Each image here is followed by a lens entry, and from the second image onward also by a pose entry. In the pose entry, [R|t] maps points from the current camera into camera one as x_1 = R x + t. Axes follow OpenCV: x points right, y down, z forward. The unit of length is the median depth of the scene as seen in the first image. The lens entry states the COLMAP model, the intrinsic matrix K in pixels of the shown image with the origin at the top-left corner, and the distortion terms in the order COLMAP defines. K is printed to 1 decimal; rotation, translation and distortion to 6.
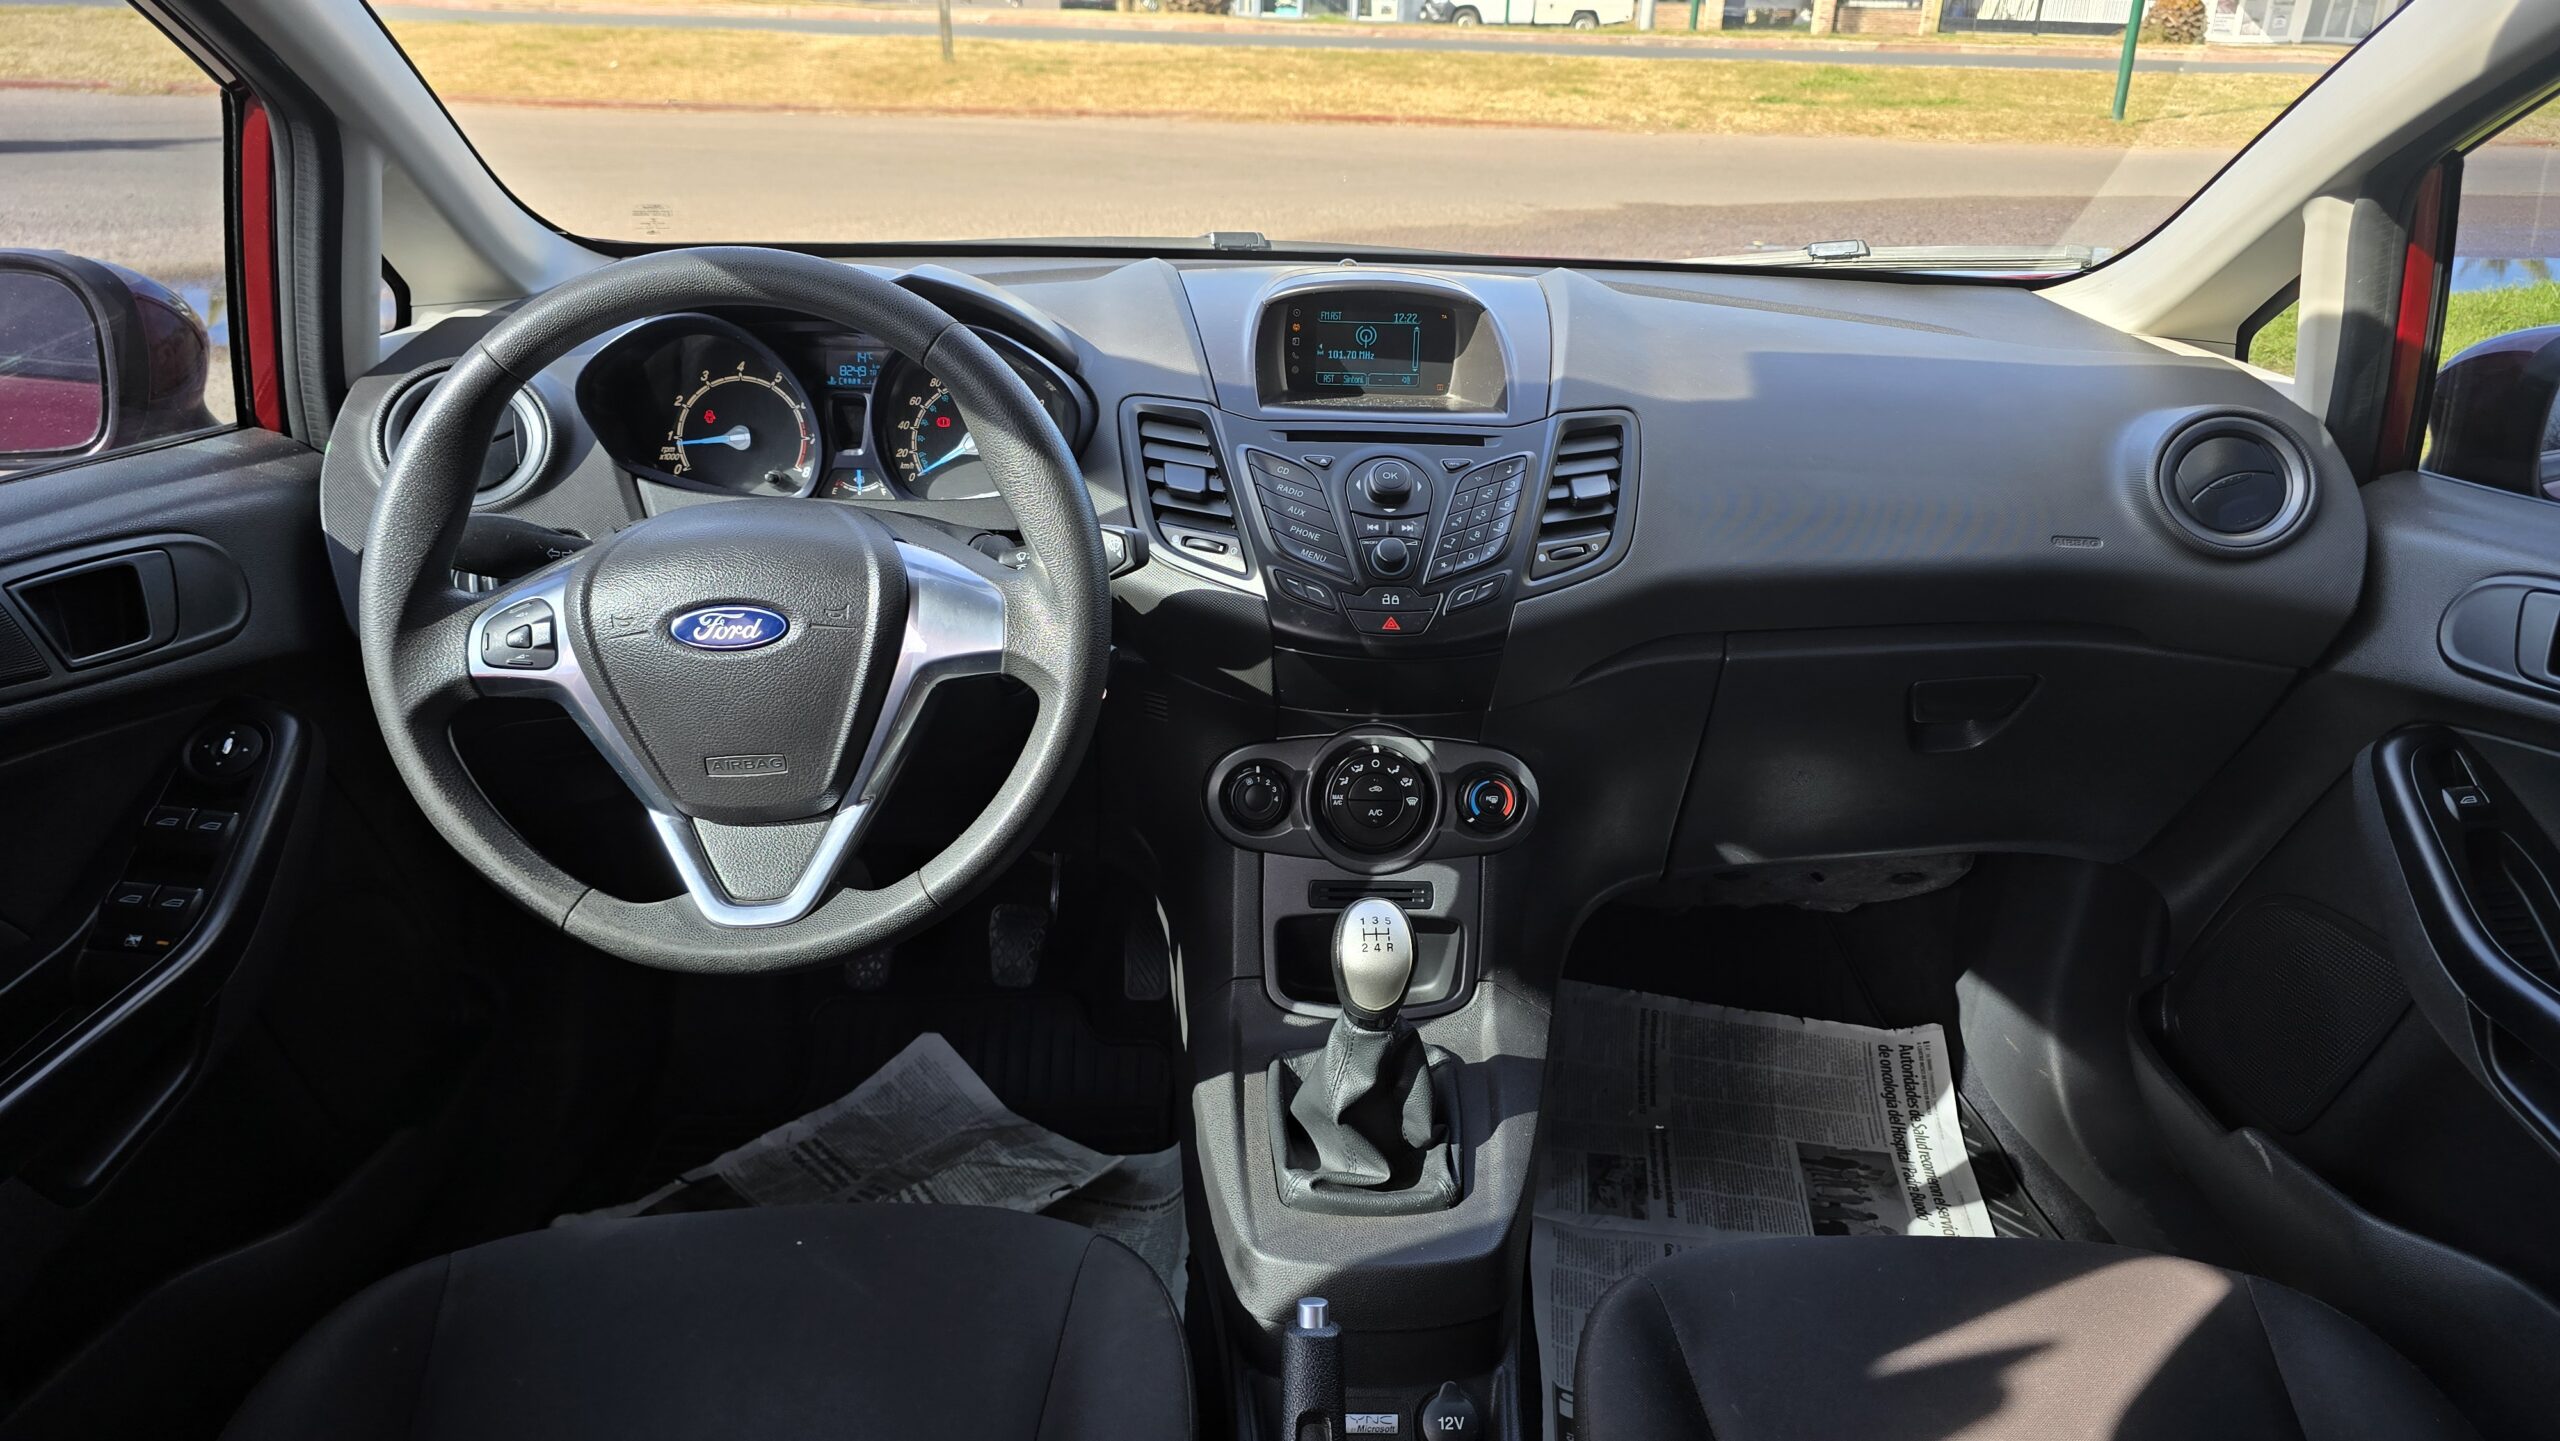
lens RADIAL K [[1713.0, 0, 1321.5], [0, 1713.0, 725.5], [0, 0, 1]] dist [0.057455, -0.049676]
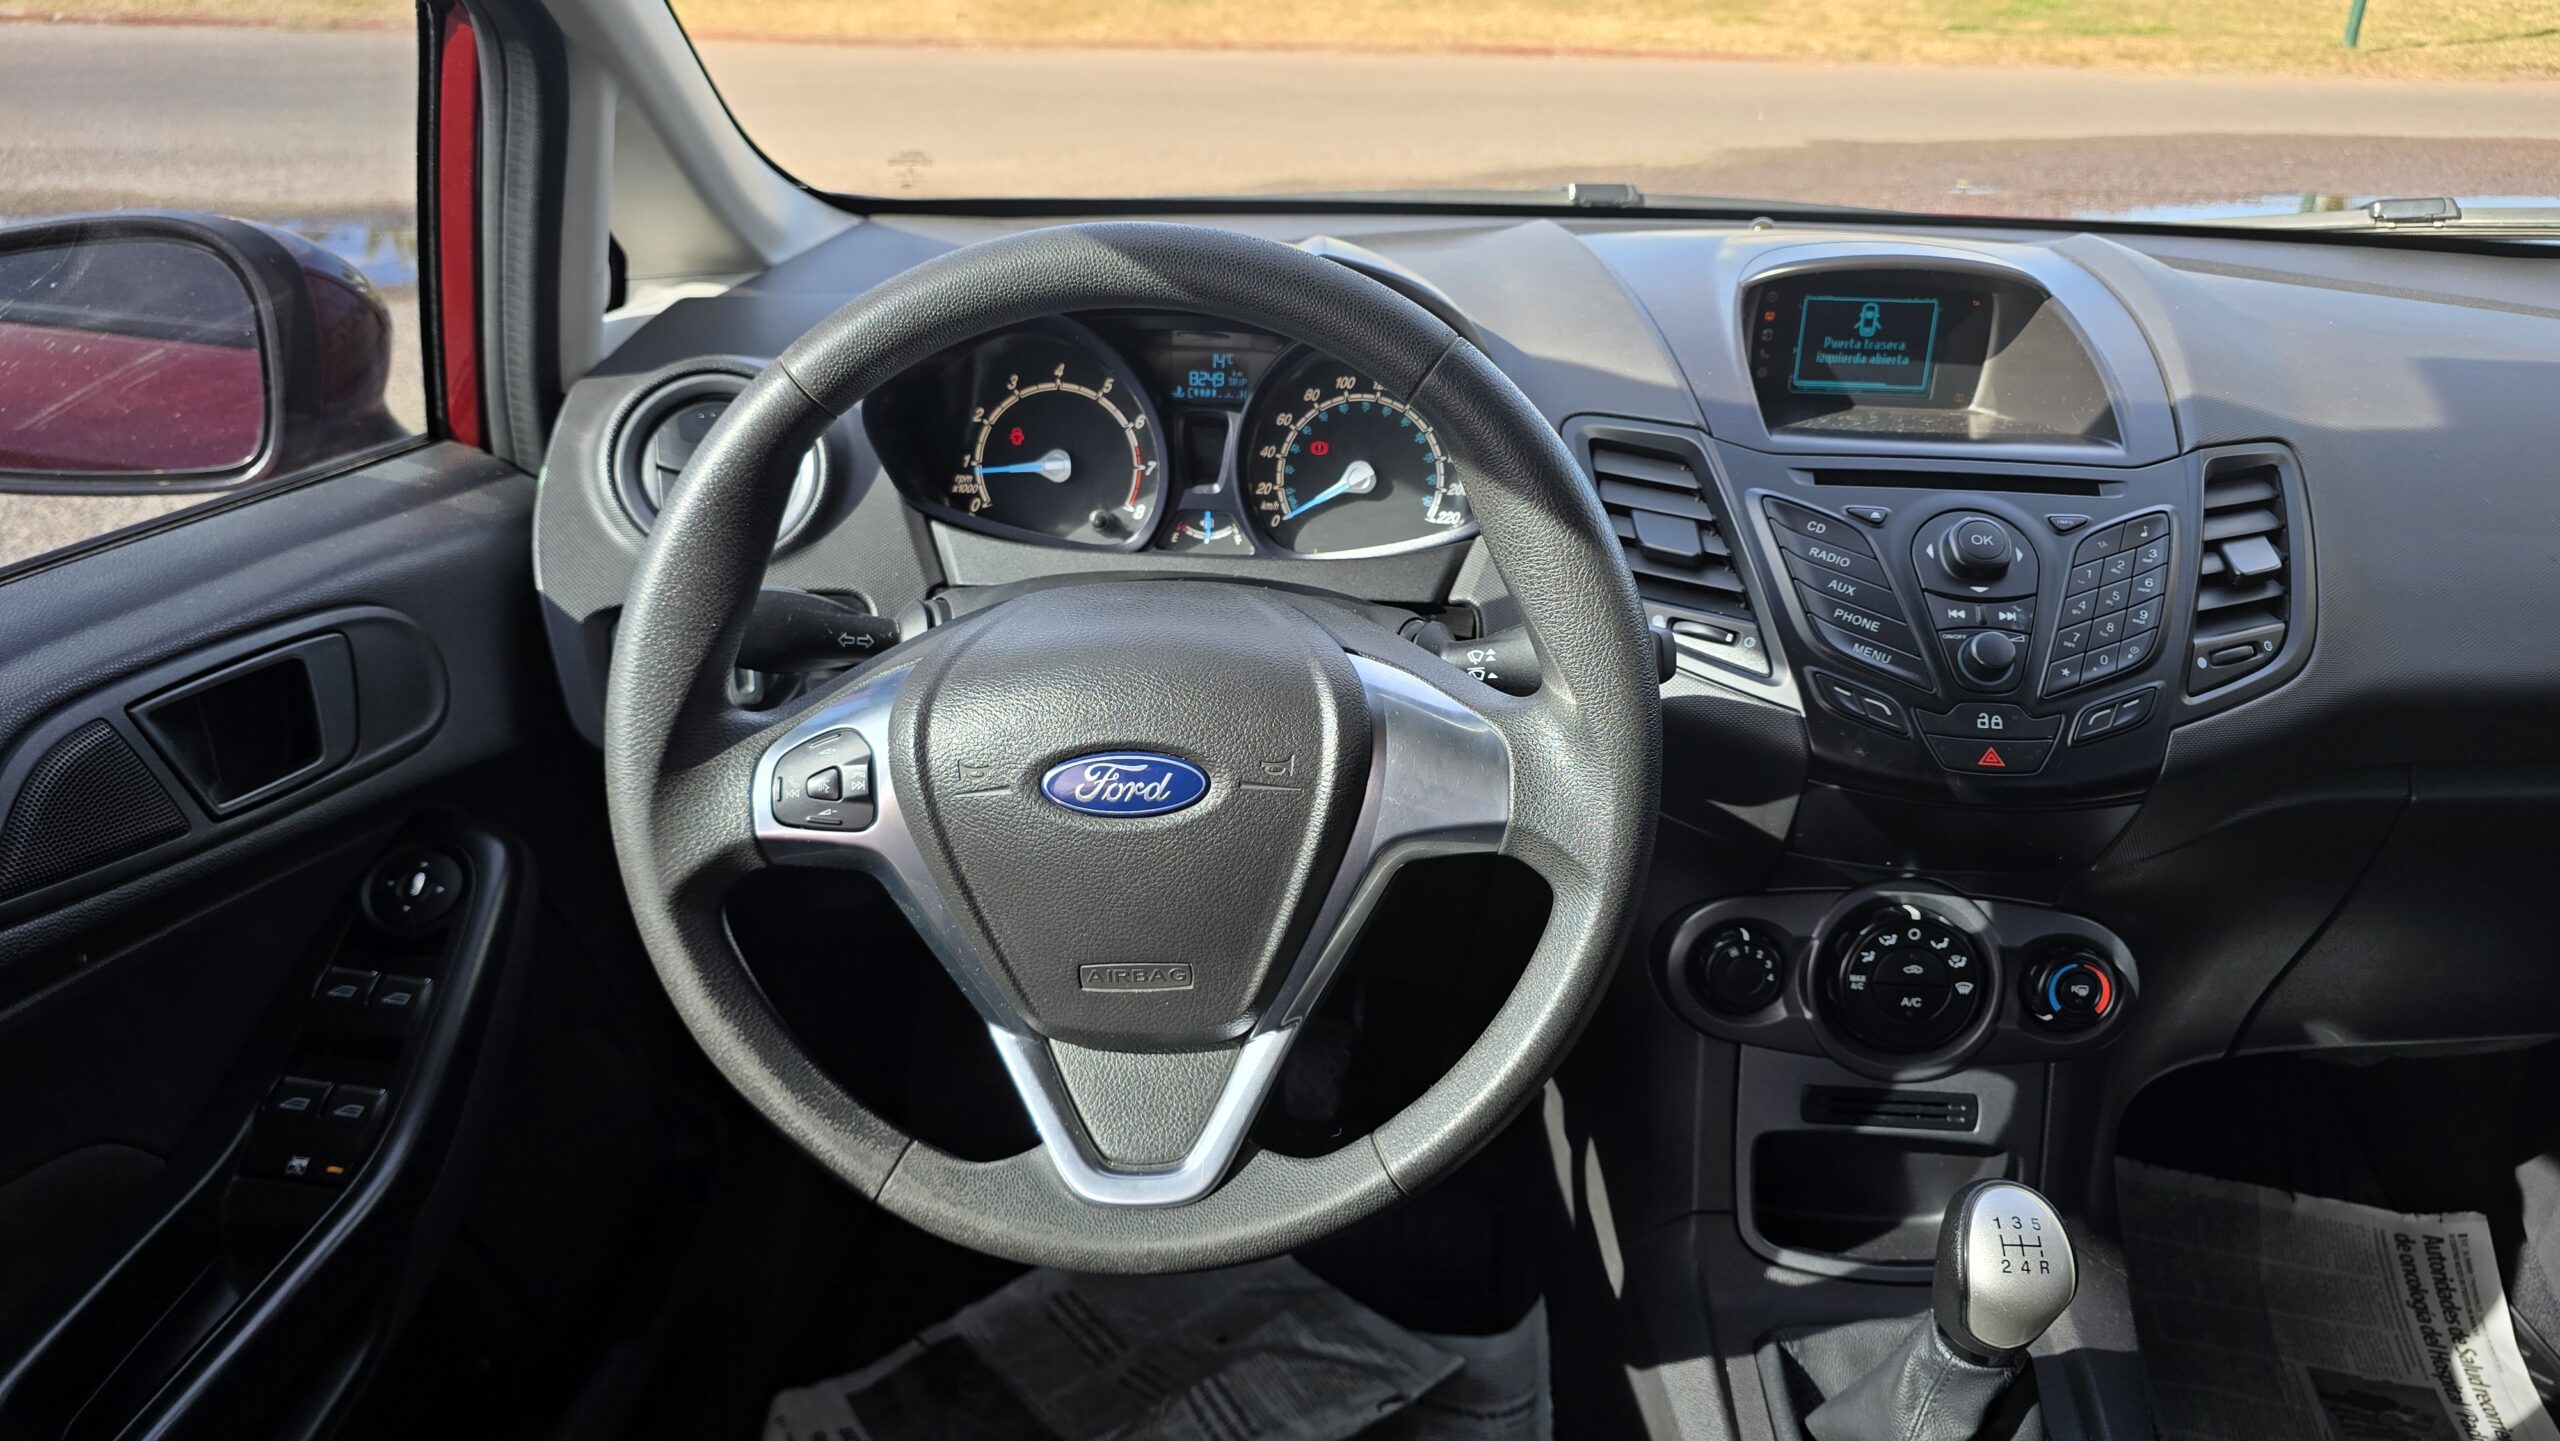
lens RADIAL K [[1713.0, 0, 1274.8], [0, 1713.0, 737.9], [0, 0, 1]] dist [0.057455, -0.049676]
pose [[0.995977, 0.031471, -0.083901, -0.174086], [-0.028136, 0.998778, 0.040633, -0.080303], [0.085078, -0.038109, 0.995645, 0.251022]]
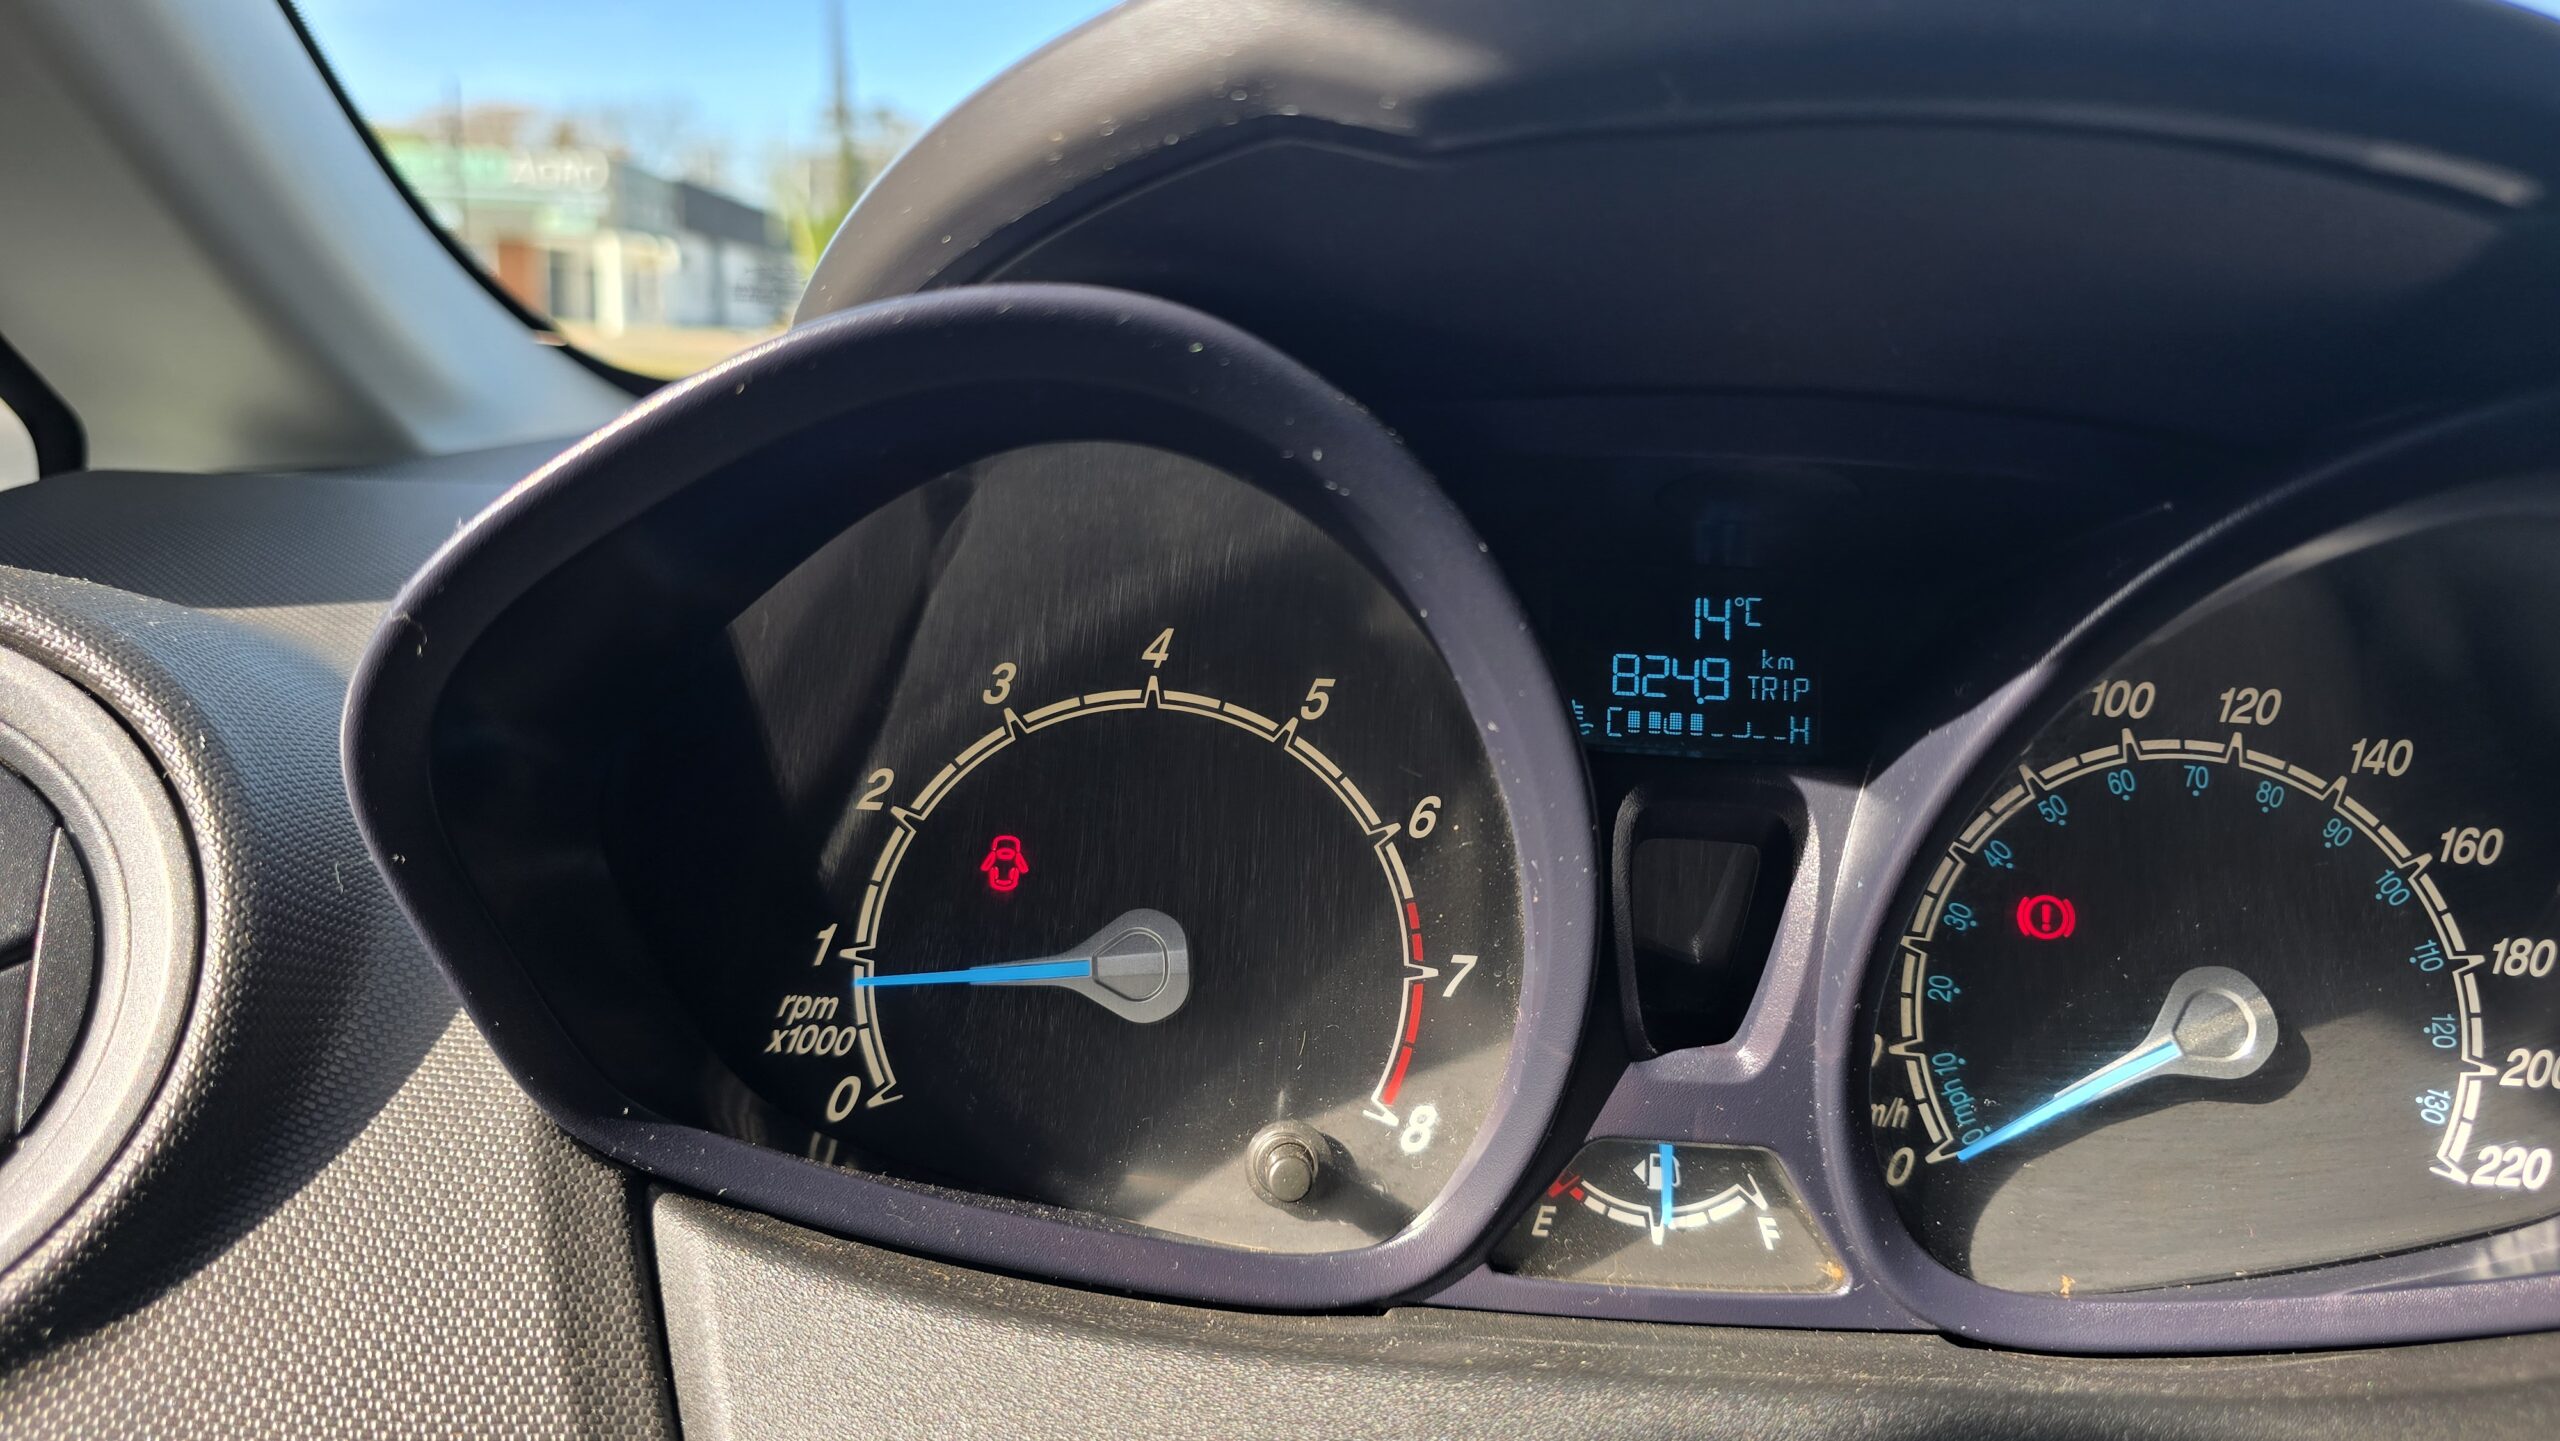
lens RADIAL K [[1713.0, 0, 1267.5], [0, 1713.0, 701.7], [0, 0, 1]] dist [0.057455, -0.049676]
pose [[0.998915, 0.026183, -0.038523, -0.313030], [-0.033806, 0.976486, -0.212914, -0.153455], [0.032042, 0.213985, 0.976311, 0.780991]]
